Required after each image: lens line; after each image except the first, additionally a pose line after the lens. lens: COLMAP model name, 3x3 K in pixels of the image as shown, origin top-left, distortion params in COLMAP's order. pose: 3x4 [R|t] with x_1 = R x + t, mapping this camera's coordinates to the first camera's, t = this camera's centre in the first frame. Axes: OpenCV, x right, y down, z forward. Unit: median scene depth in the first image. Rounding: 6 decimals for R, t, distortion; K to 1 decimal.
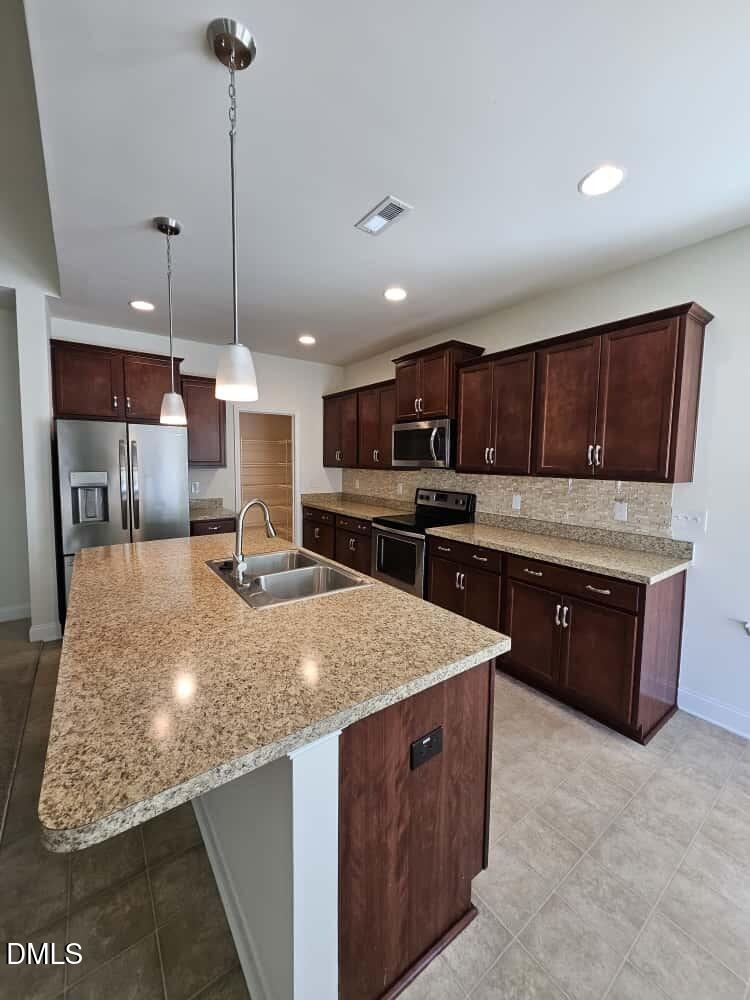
lens RADIAL K [[391.1, 0, 376.6], [0, 391.1, 492.4], [0, 0, 1]] dist [0.000524, 0.000022]
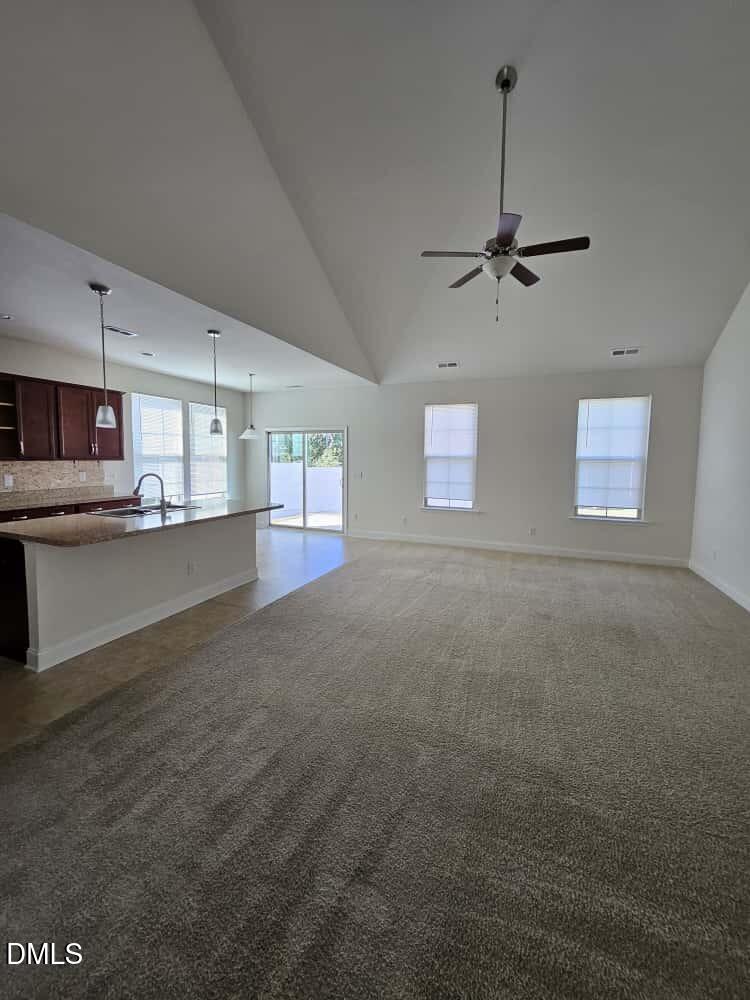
lens RADIAL K [[391.1, 0, 376.6], [0, 391.1, 492.4], [0, 0, 1]] dist [0.000524, 0.000022]
pose [[-0.524374, -0.099074, 0.845704, -1.773198], [0.048719, 0.988090, 0.145963, -0.086321], [-0.850093, 0.117741, -0.513302, 0.741728]]
